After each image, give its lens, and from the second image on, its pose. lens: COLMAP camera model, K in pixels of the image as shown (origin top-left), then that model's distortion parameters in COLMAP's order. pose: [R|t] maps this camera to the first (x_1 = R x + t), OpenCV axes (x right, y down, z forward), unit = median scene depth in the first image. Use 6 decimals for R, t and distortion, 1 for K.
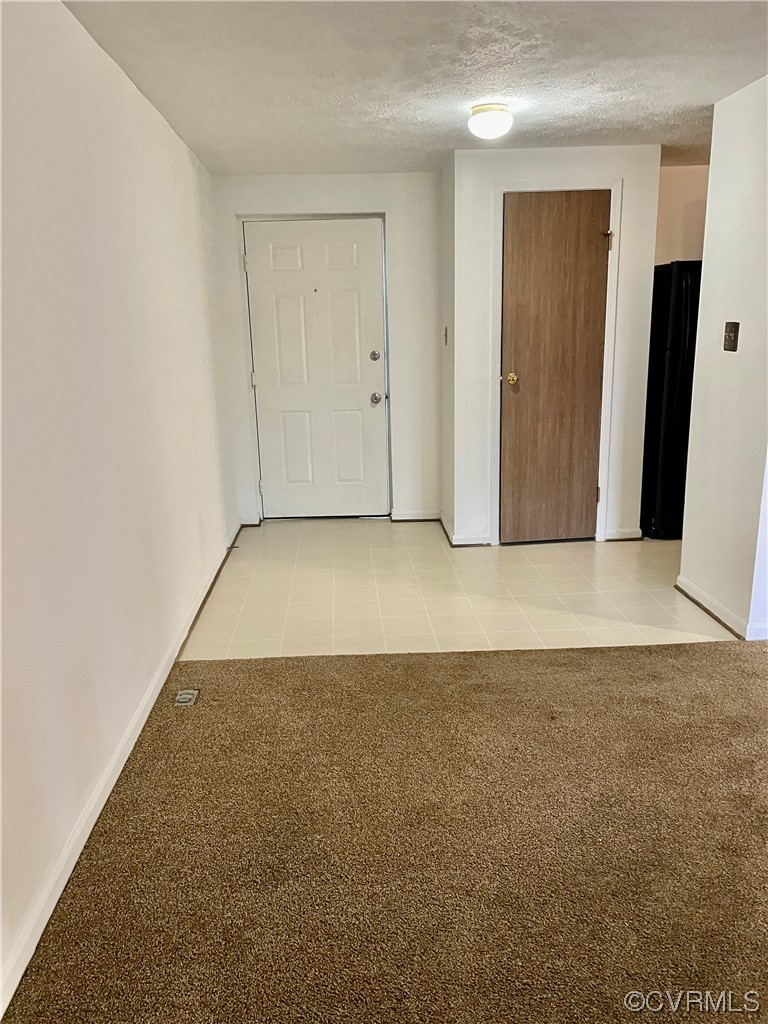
lens RADIAL K [[773.4, 0, 384.0], [0, 773.4, 512.0], [0, 0, 1]] dist [0.102490, -0.122864]
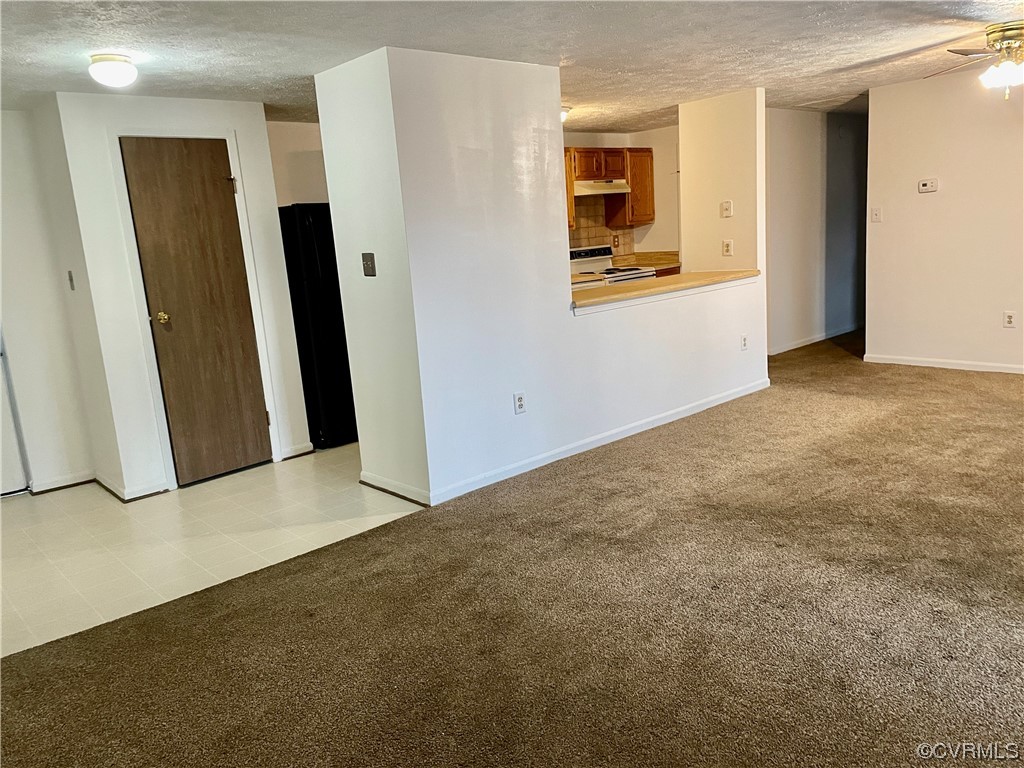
lens RADIAL K [[773.4, 0, 511.9], [0, 773.4, 377.0], [0, 0, 1]] dist [0.102490, -0.122864]
pose [[0.776677, -0.149638, 0.611867, -0.122610], [0.204080, 0.978756, -0.019685, 0.012832], [-0.595923, 0.140159, 0.790716, -0.045857]]
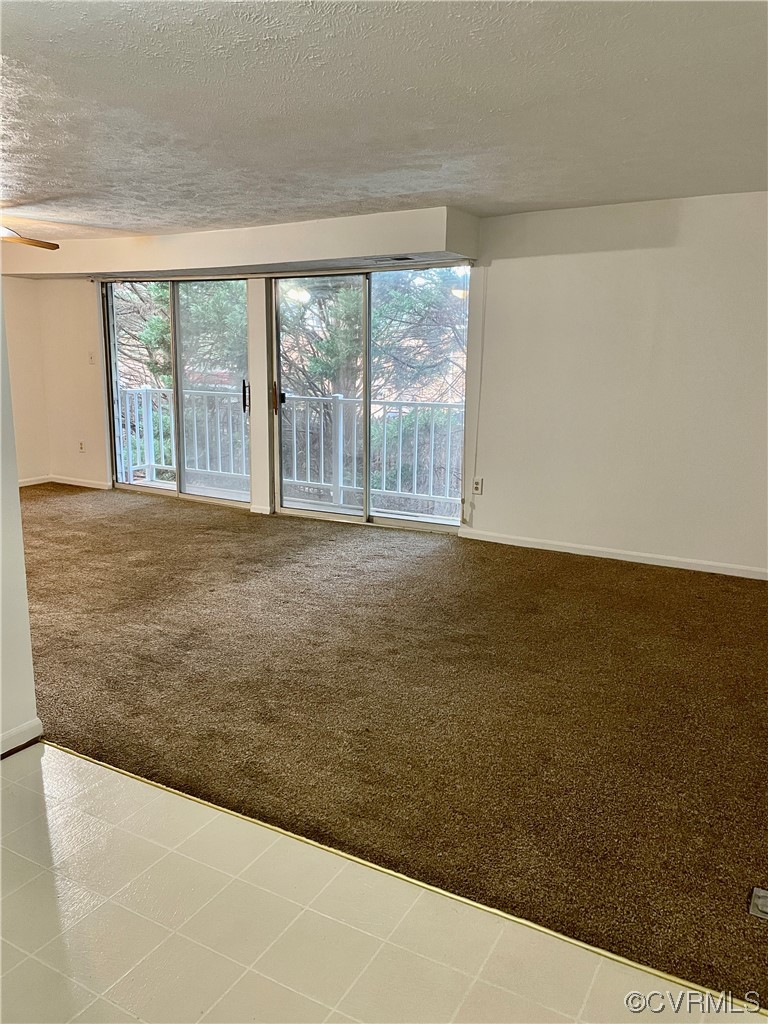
lens RADIAL K [[773.4, 0, 384.0], [0, 773.4, 512.0], [0, 0, 1]] dist [0.102490, -0.122864]
pose [[-0.848324, -0.091623, 0.521490, -0.218545], [0.137067, 0.913338, 0.383441, -0.272308], [-0.511428, 0.396761, -0.762248, 1.127728]]
